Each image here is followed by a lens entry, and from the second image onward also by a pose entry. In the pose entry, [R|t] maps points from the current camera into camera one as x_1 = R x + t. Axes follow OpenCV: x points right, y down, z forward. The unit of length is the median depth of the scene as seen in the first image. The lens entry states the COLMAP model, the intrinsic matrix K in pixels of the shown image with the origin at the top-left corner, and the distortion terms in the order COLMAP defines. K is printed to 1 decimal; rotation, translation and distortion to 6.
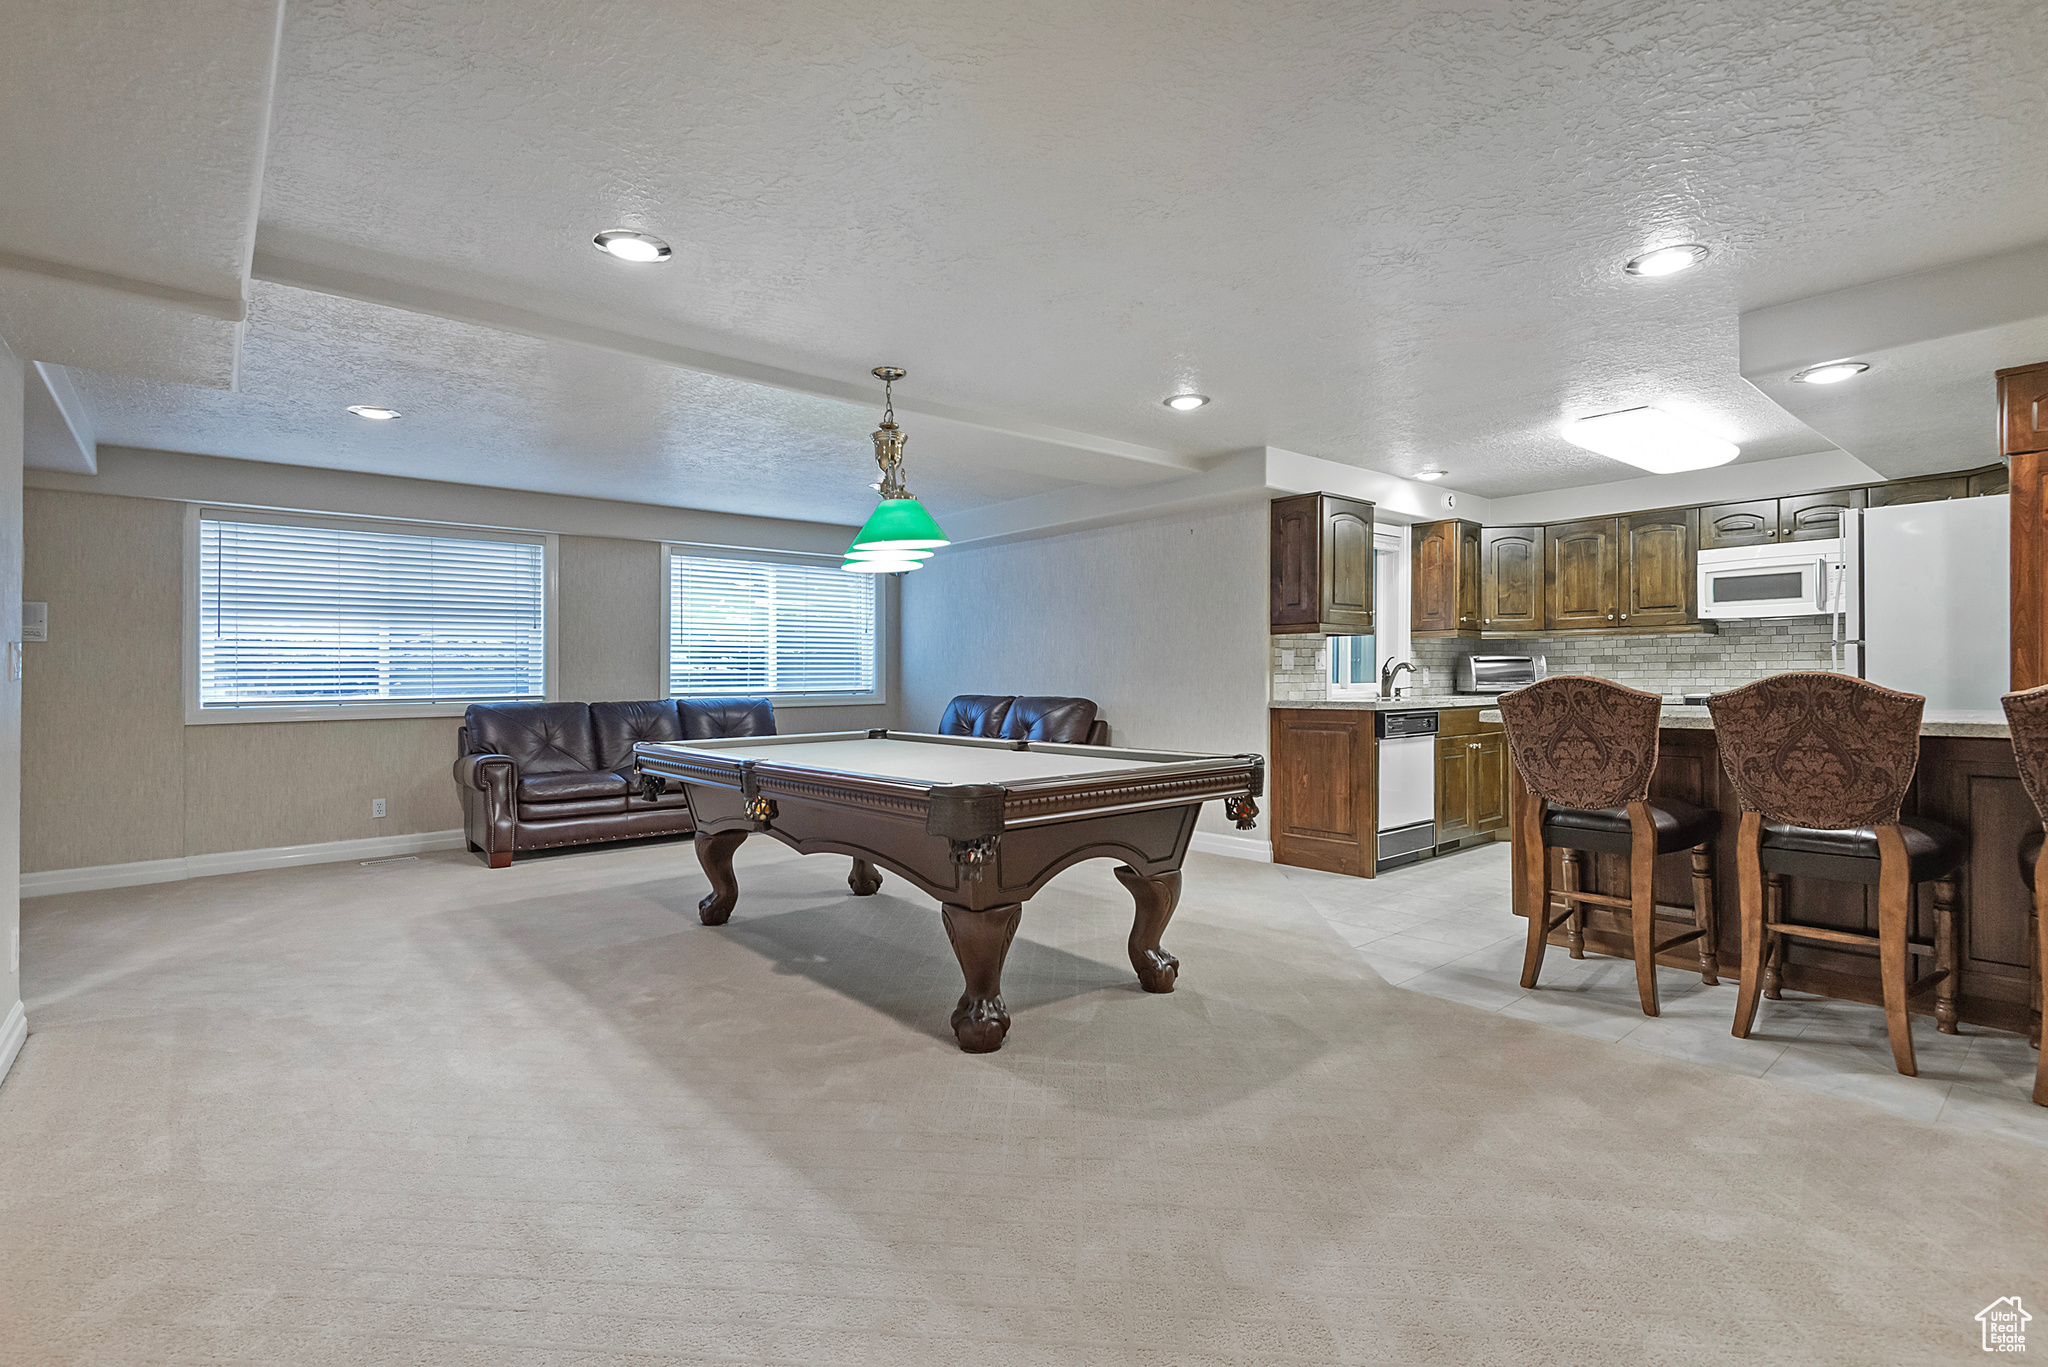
lens RADIAL K [[962.1, 0, 1012.2], [0, 962.1, 688.8], [0, 0, 1]] dist [0.024265, -0.011621]
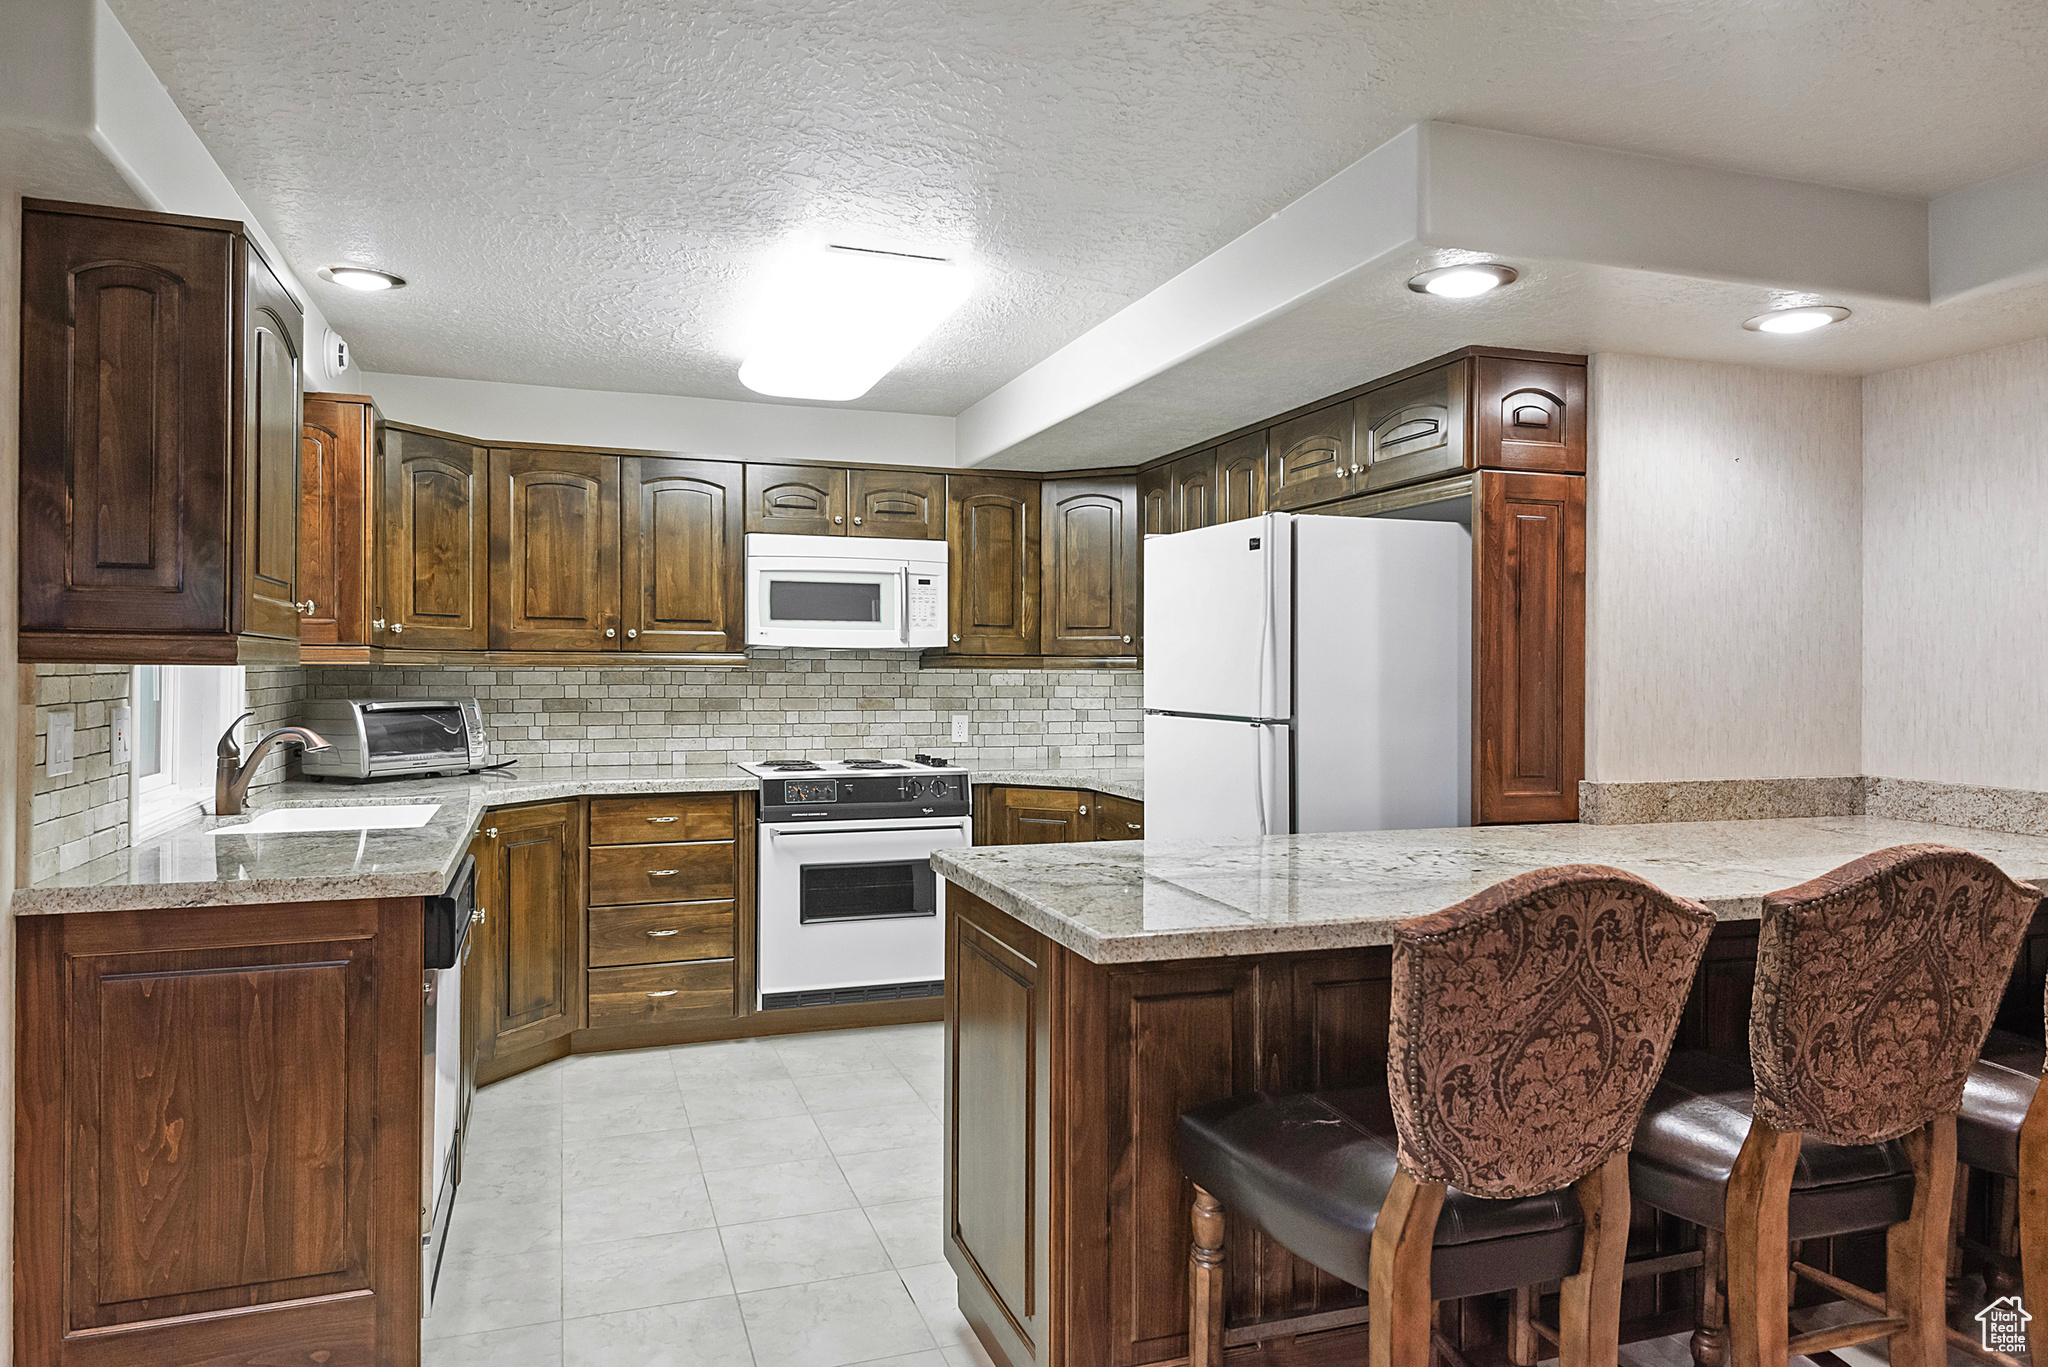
lens RADIAL K [[1305.5, 0, 1034.5], [0, 1305.5, 681.3], [0, 0, 1]] dist [0.010589, -0.002919]
pose [[0.358929, 0.002289, 0.933362, 0.008422], [0.002373, 0.999992, -0.003365, -0.047942], [-0.933362, 0.003422, 0.358921, 0.561828]]
